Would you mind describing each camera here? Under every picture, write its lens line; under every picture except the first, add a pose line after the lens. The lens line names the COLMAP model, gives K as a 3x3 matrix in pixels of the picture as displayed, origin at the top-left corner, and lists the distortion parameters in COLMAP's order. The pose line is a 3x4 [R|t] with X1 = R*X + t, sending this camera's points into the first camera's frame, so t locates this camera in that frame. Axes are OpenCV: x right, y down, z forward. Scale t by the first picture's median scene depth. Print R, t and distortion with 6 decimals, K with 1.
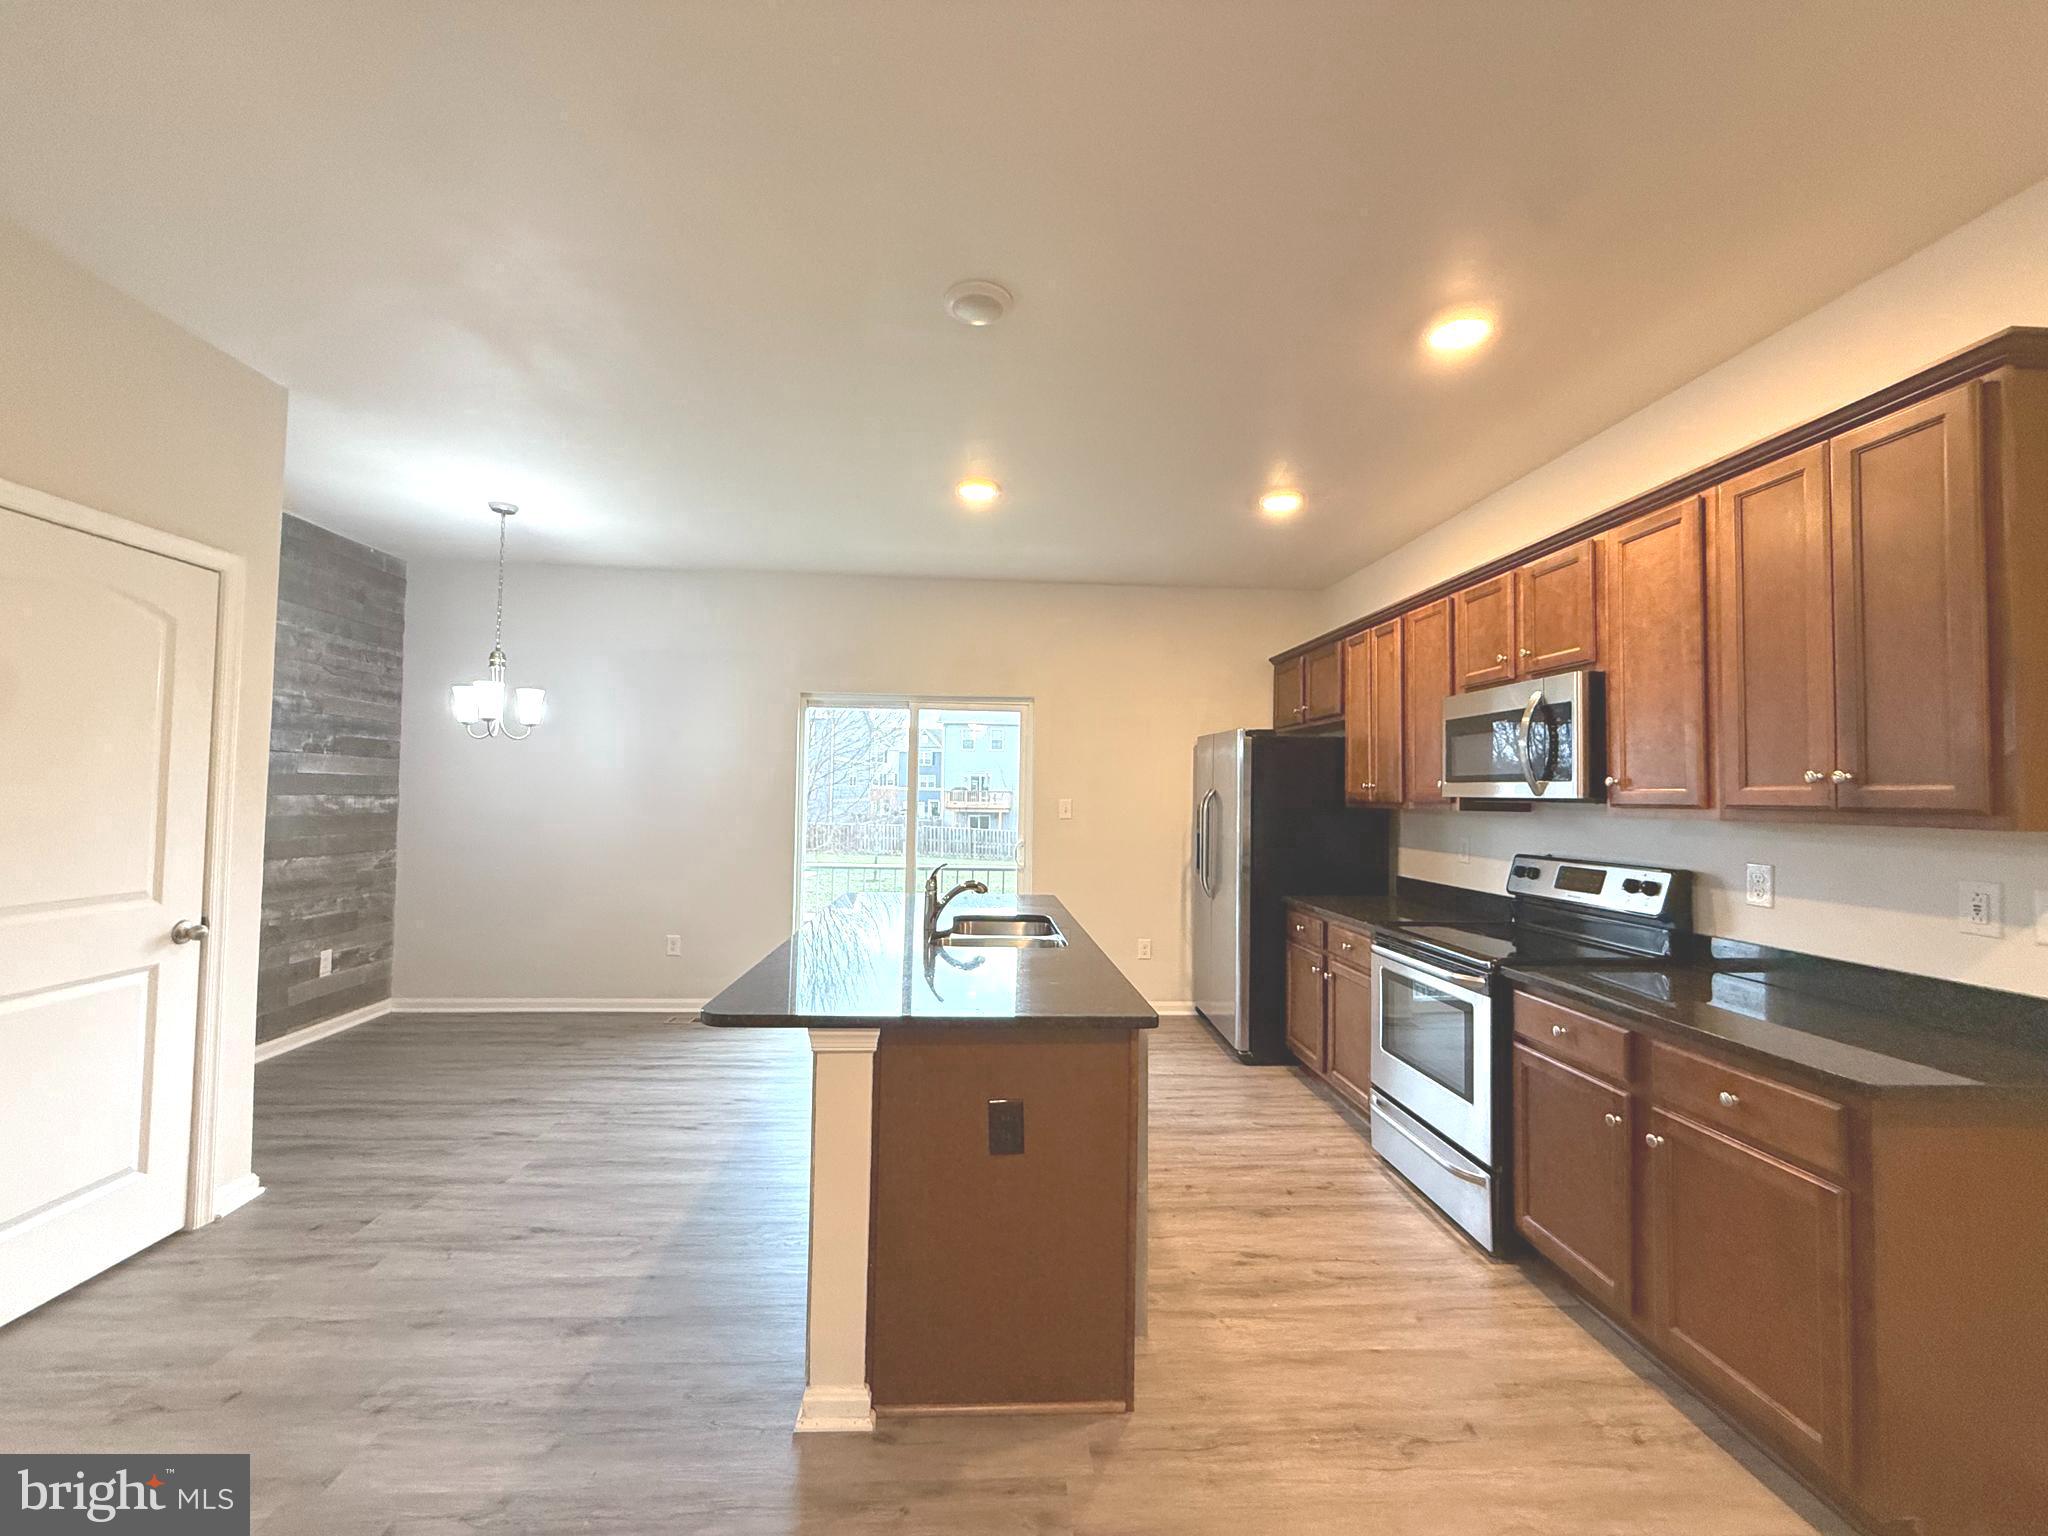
lens RADIAL K [[817.8, 0, 1016.4], [0, 817.8, 770.5], [0, 0, 1]] dist [-0.001088, 0.000570]
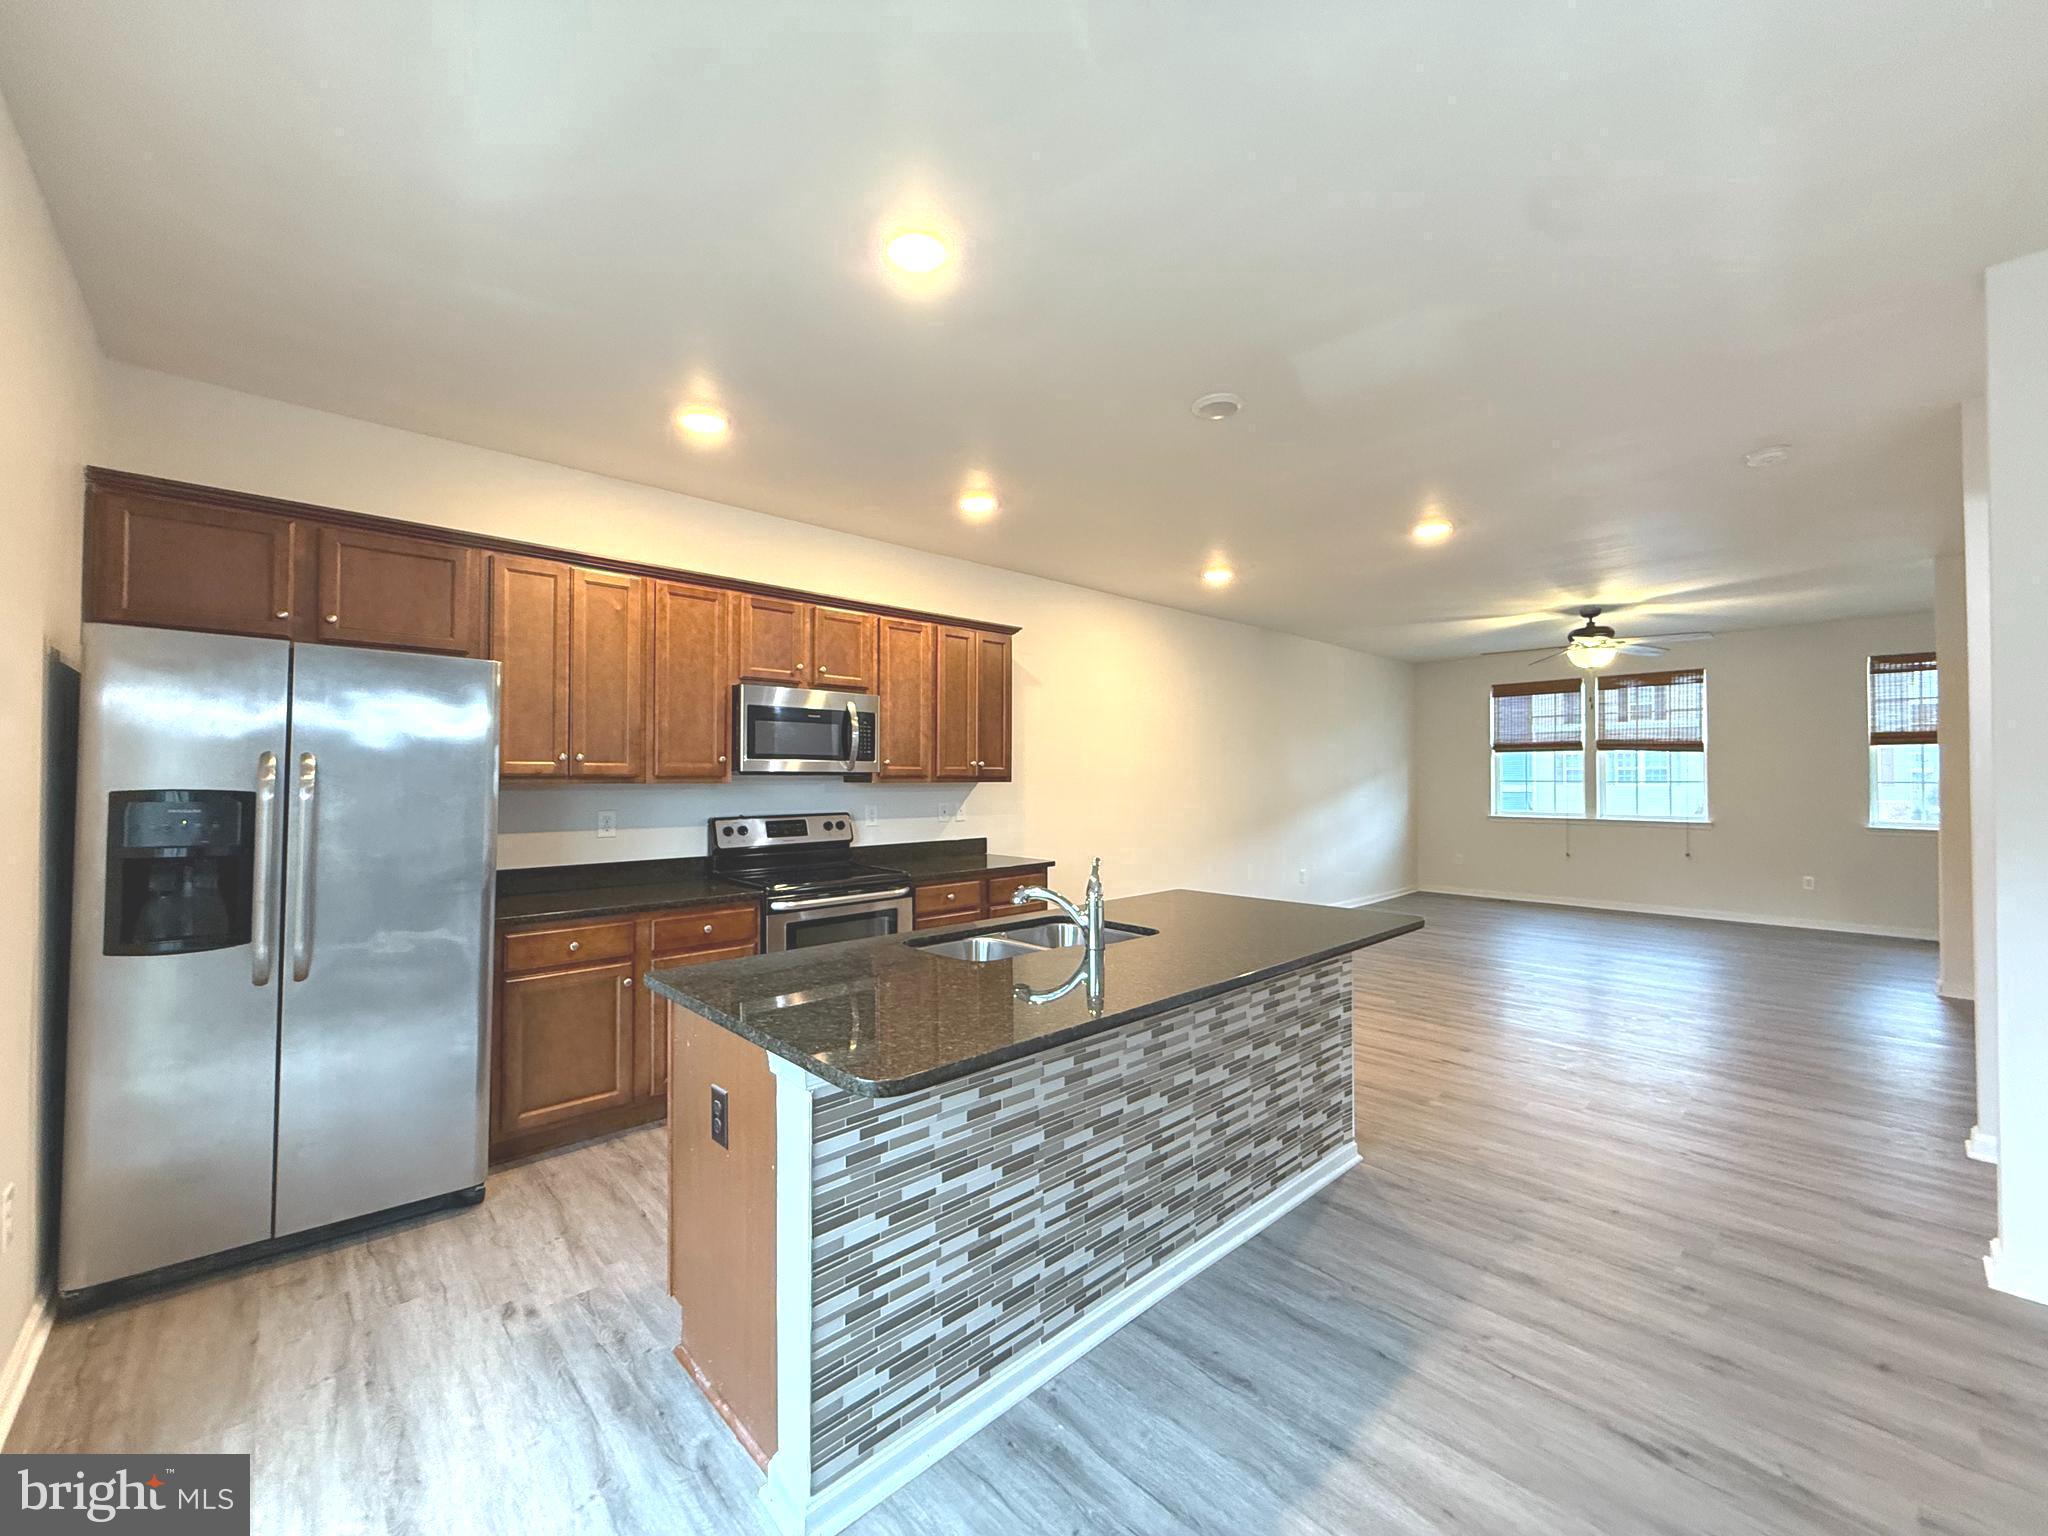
lens RADIAL K [[817.8, 0, 1018.7], [0, 817.8, 769.7], [0, 0, 1]] dist [-0.001088, 0.000570]
pose [[-0.642059, -0.006175, 0.766631, -0.441623], [-0.031704, 0.999326, -0.018503, 0.029275], [-0.766000, -0.036186, -0.641822, 1.065794]]
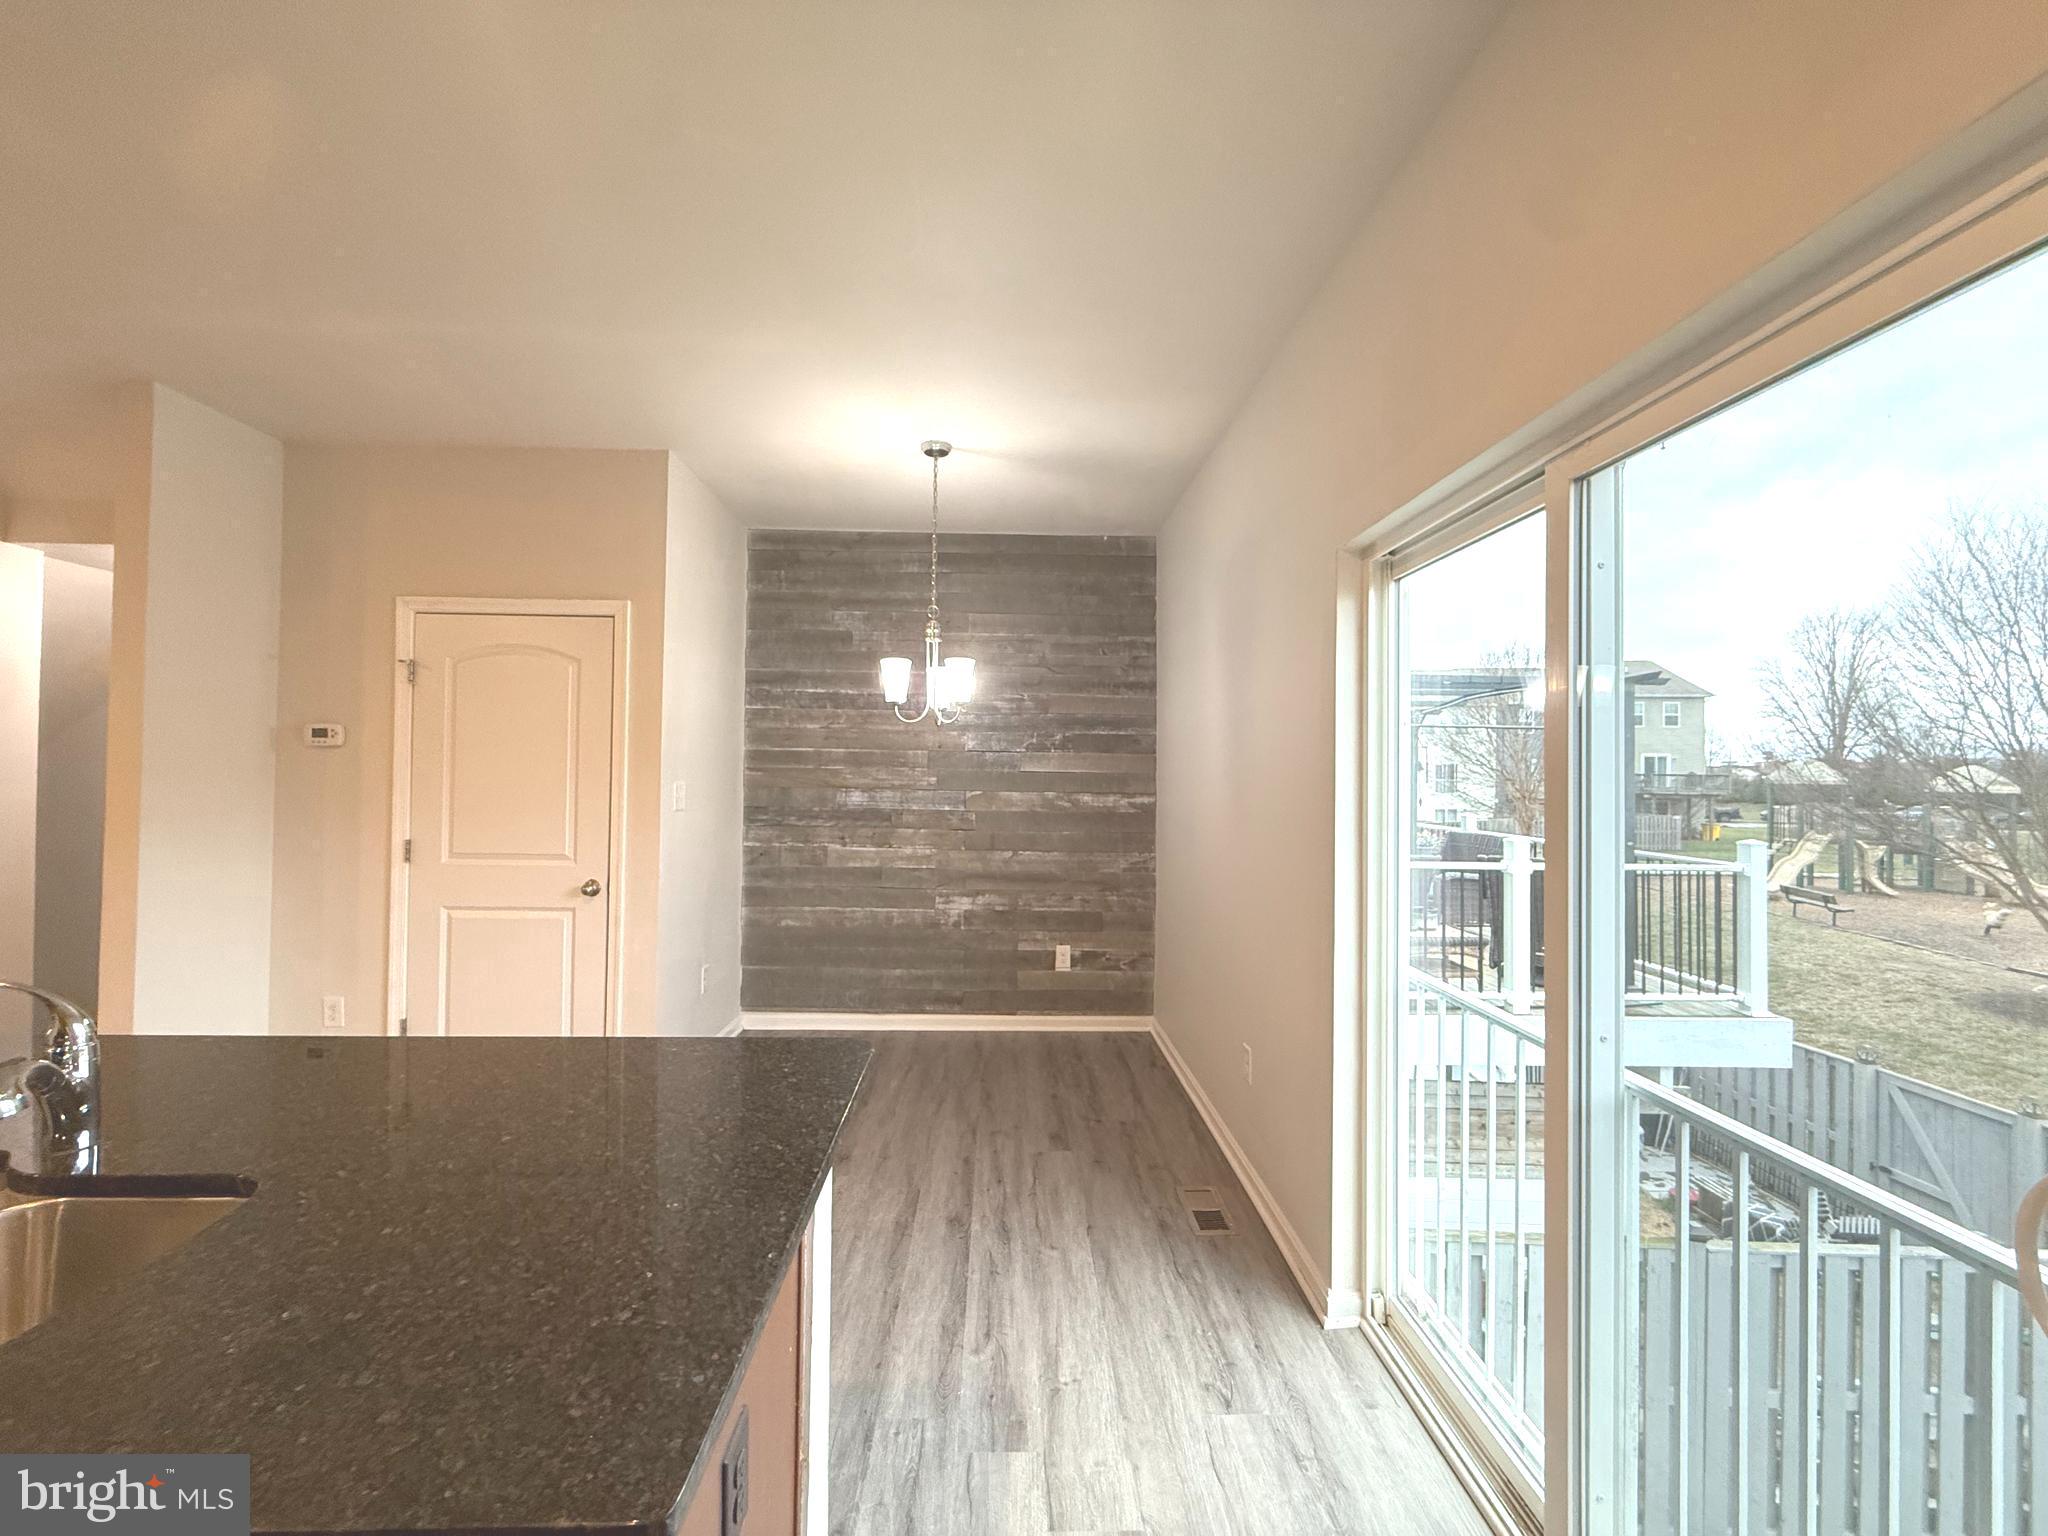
lens RADIAL K [[817.8, 0, 1011.6], [0, 817.8, 768.1], [0, 0, 1]] dist [-0.001088, 0.000570]
pose [[-0.029156, -0.026868, -0.999214, 0.180257], [0.017327, 0.999475, -0.027380, 0.027173], [0.999425, -0.018112, -0.028675, 0.988874]]
